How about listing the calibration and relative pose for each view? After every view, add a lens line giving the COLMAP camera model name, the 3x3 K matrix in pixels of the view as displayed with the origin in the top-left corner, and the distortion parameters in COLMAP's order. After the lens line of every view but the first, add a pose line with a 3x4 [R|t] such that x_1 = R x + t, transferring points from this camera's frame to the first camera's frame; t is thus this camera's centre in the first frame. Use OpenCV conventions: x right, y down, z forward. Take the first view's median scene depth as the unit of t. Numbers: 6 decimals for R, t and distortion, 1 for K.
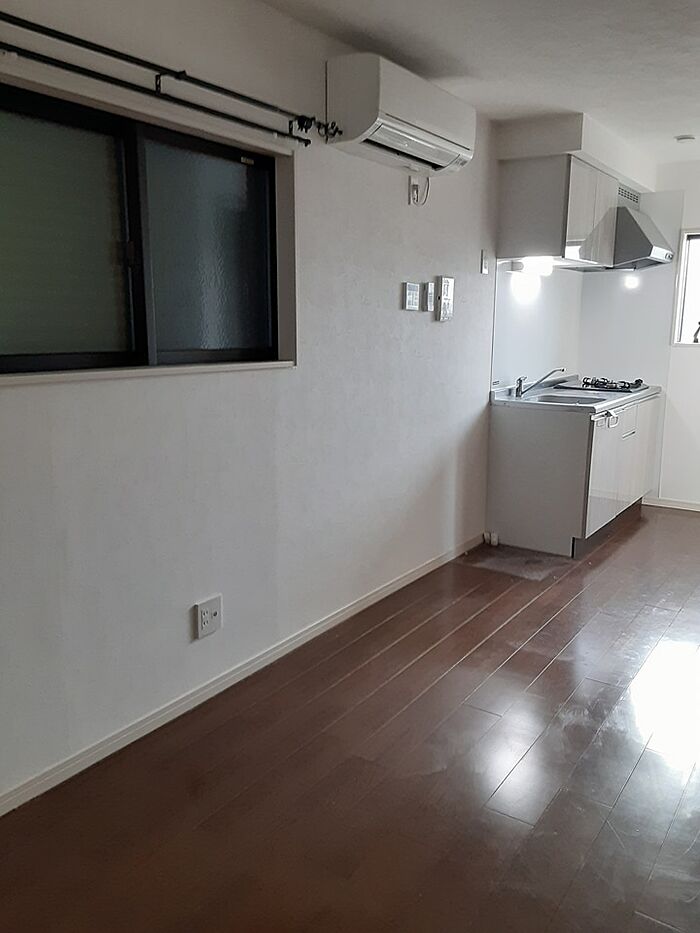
lens RADIAL K [[762.7, 0, 347.0], [0, 762.7, 463.2], [0, 0, 1]] dist [0.048702, -0.087317]
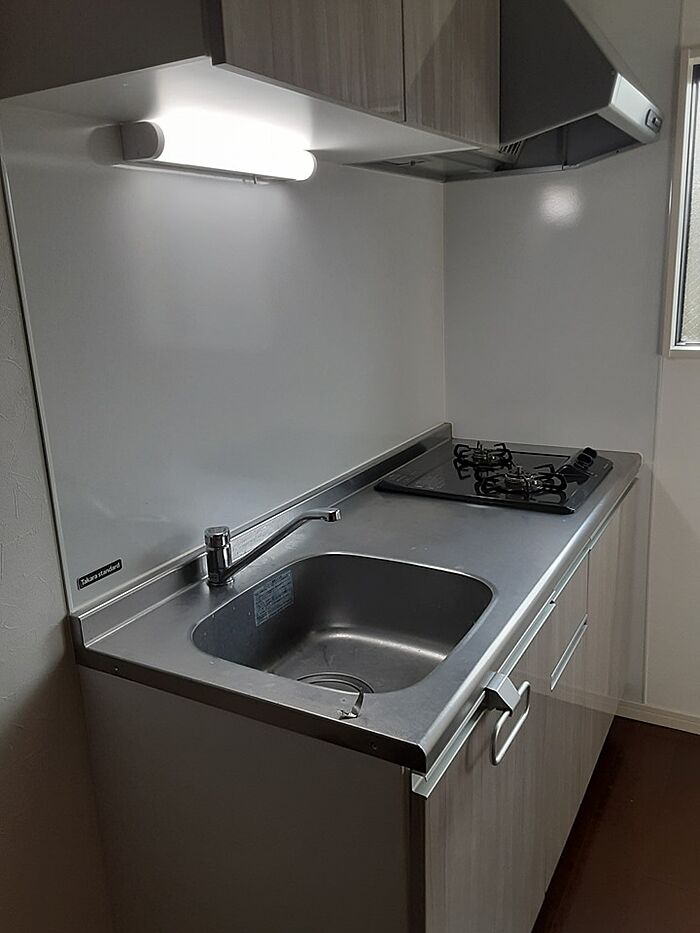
lens RADIAL K [[762.7, 0, 351.8], [0, 762.7, 469.0], [0, 0, 1]] dist [0.048702, -0.087317]
pose [[0.995238, -0.070647, 0.067162, 0.238864], [0.066186, 0.995591, 0.066473, -0.137587], [-0.071562, -0.061711, 0.995525, 0.632027]]
